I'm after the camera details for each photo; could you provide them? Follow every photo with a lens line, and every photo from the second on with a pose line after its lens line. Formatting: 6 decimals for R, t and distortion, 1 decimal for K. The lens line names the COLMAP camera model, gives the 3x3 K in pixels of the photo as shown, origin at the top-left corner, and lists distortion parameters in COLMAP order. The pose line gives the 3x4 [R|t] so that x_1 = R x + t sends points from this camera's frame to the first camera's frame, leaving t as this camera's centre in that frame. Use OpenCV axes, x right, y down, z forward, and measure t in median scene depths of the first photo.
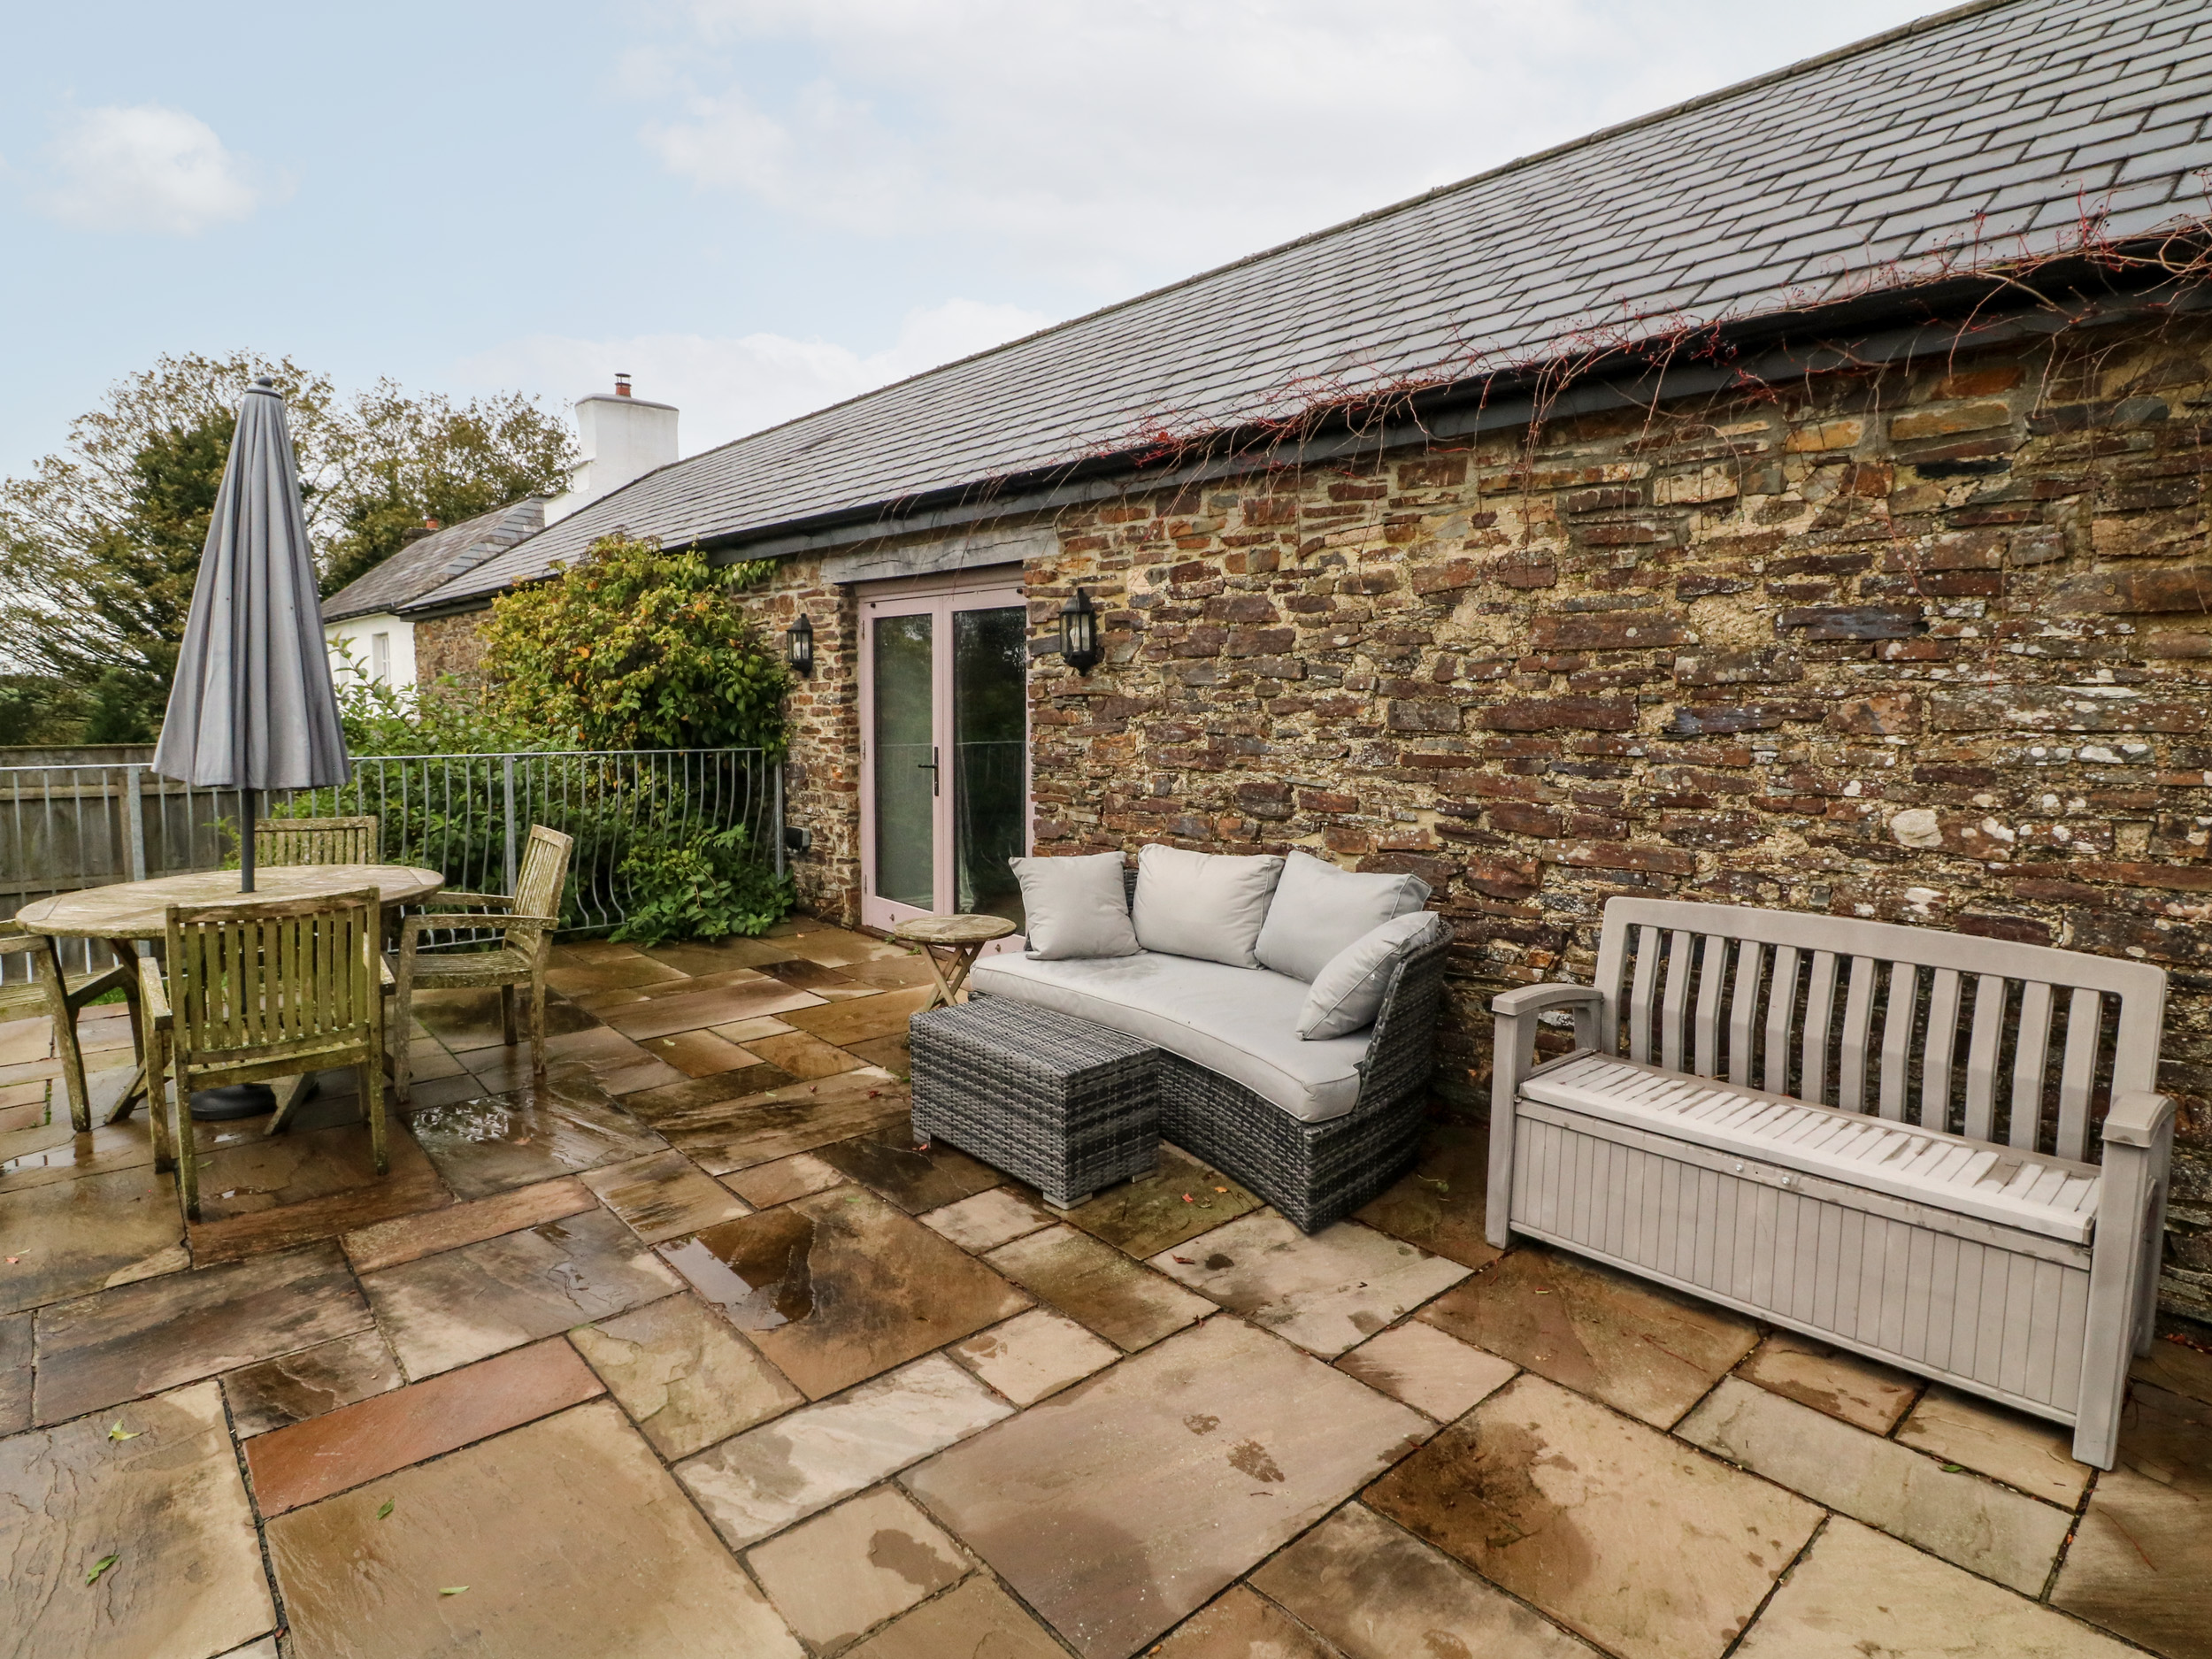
lens RADIAL K [[1167.5, 0, 1112.0], [0, 1167.5, 793.4], [0, 0, 1]] dist [-0.001640, -0.013841]
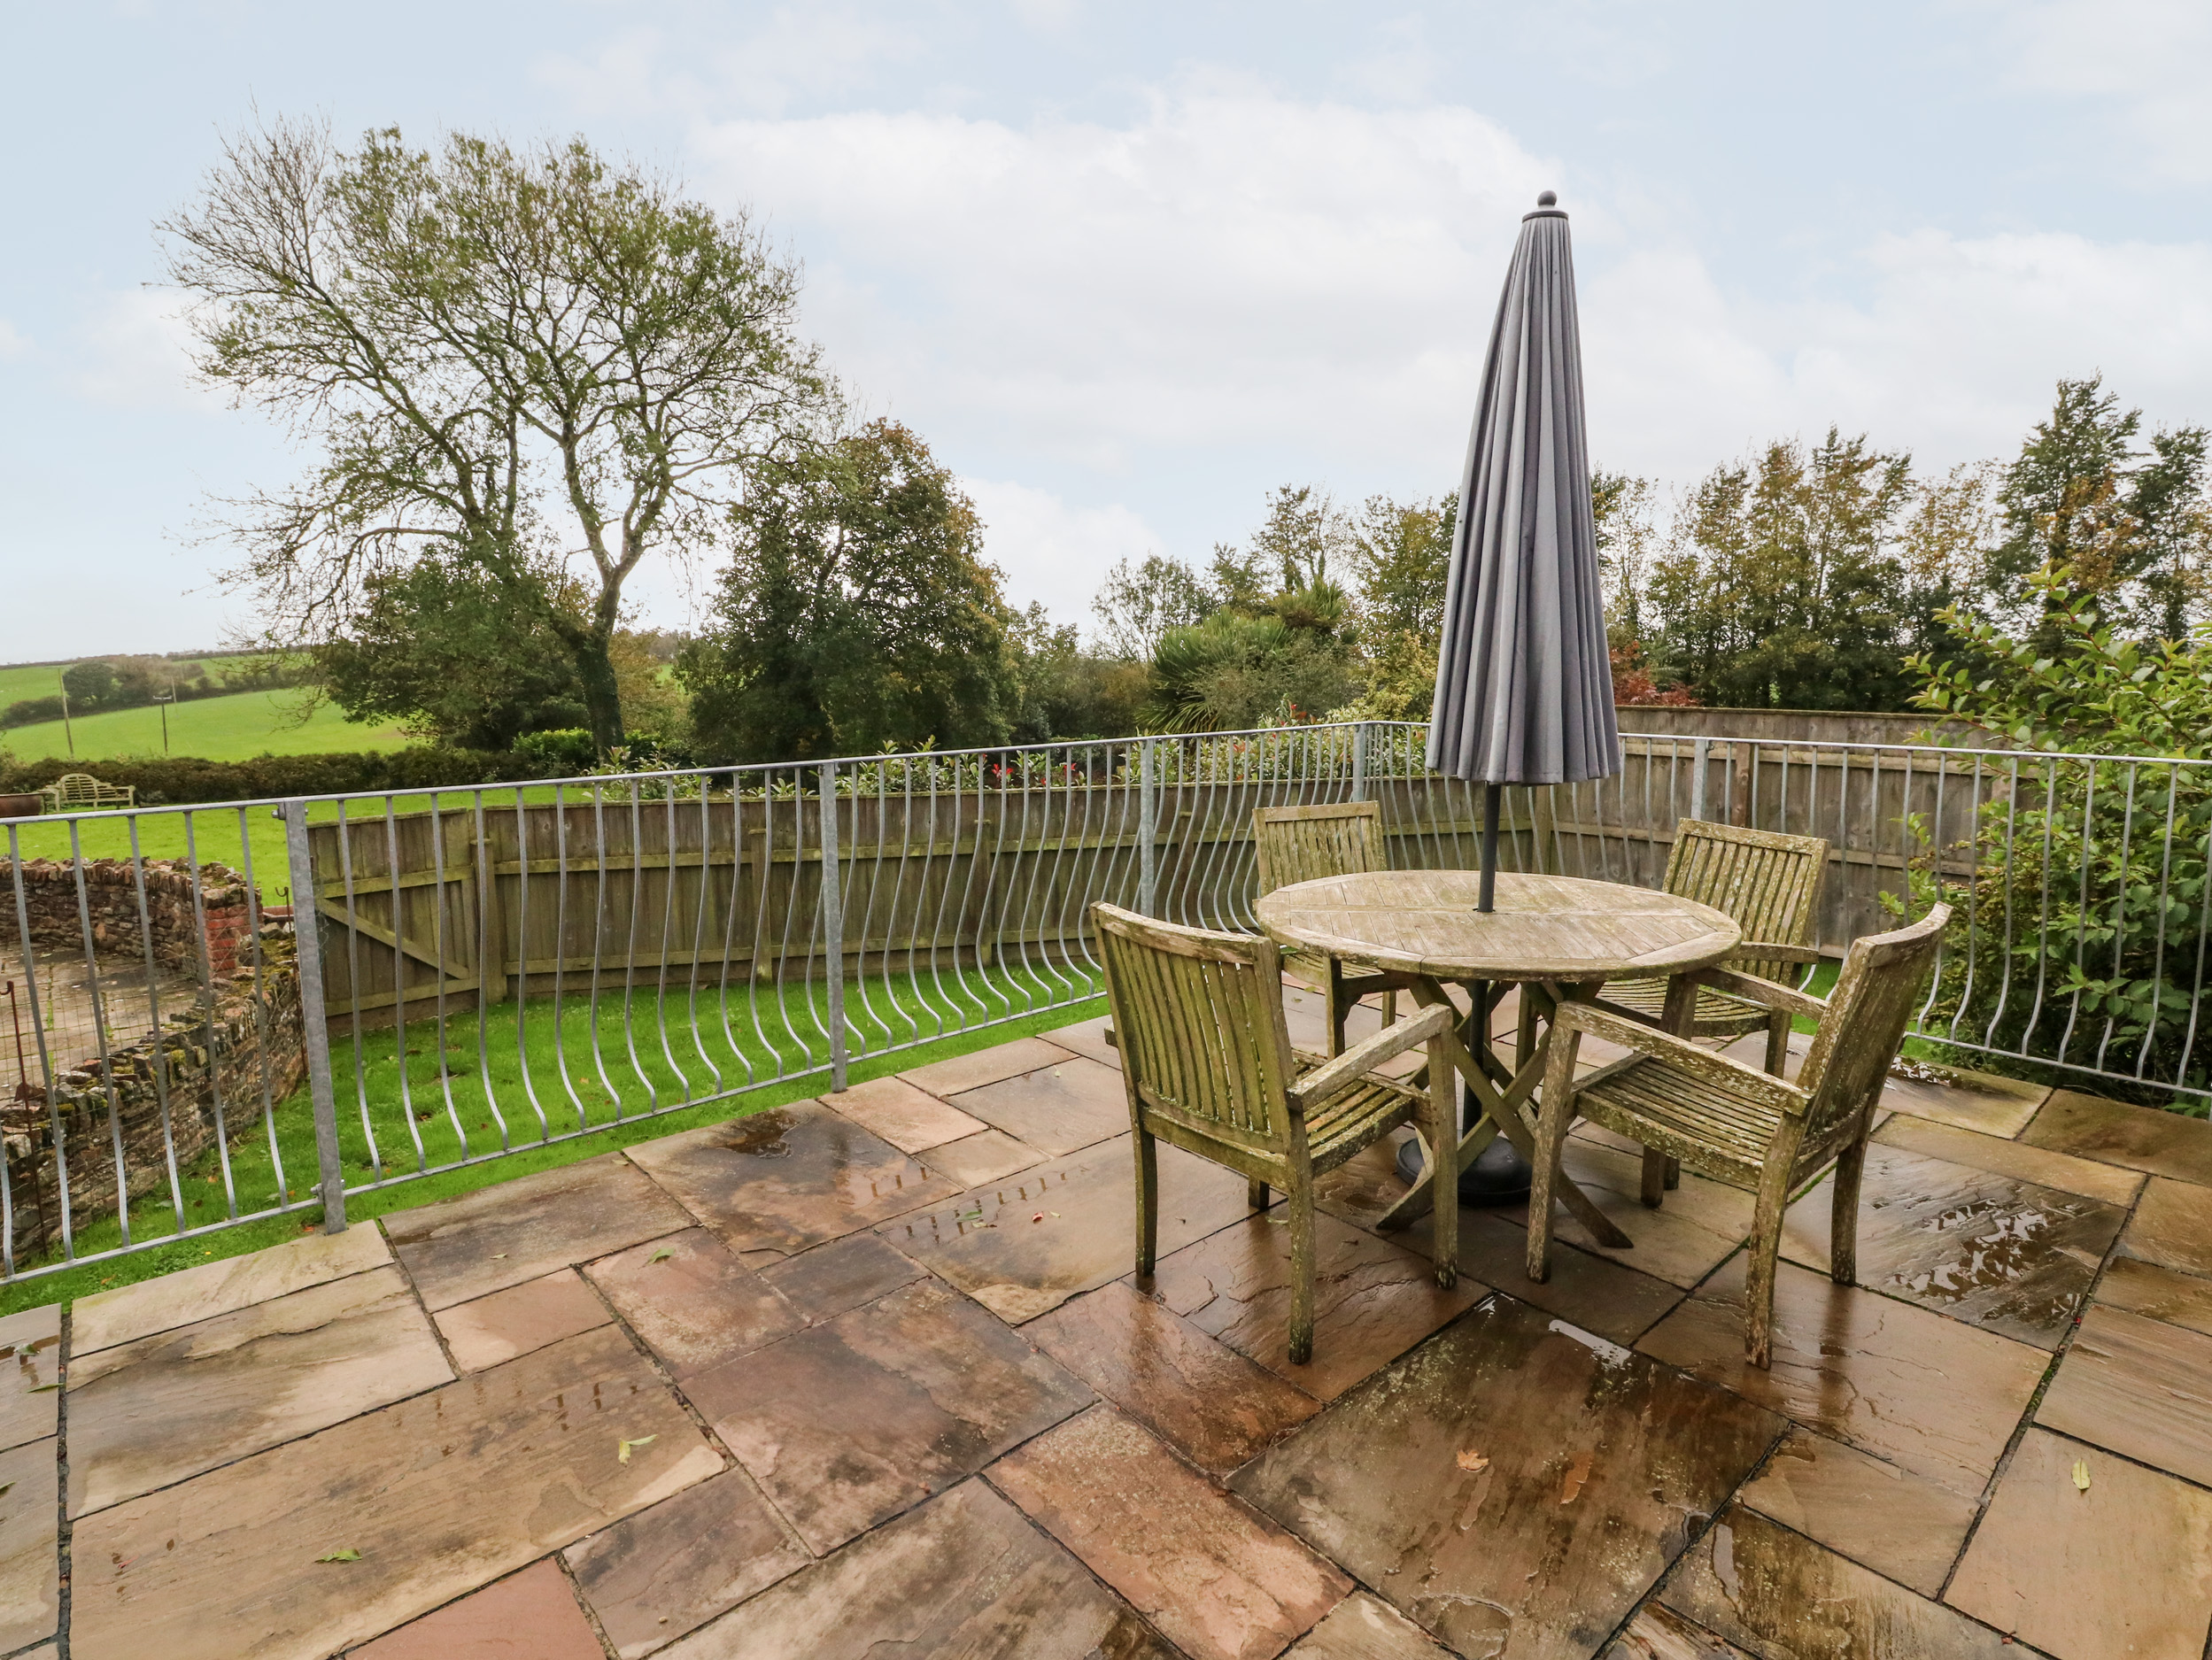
lens RADIAL K [[1167.4, 0, 1112.0], [0, 1167.4, 793.9], [0, 0, 1]] dist [-0.001640, -0.013841]
pose [[0.005843, 0.105801, -0.994370, -0.000754], [-0.086565, 0.990708, 0.104902, -0.068315], [0.996229, 0.085464, 0.014947, 1.056208]]
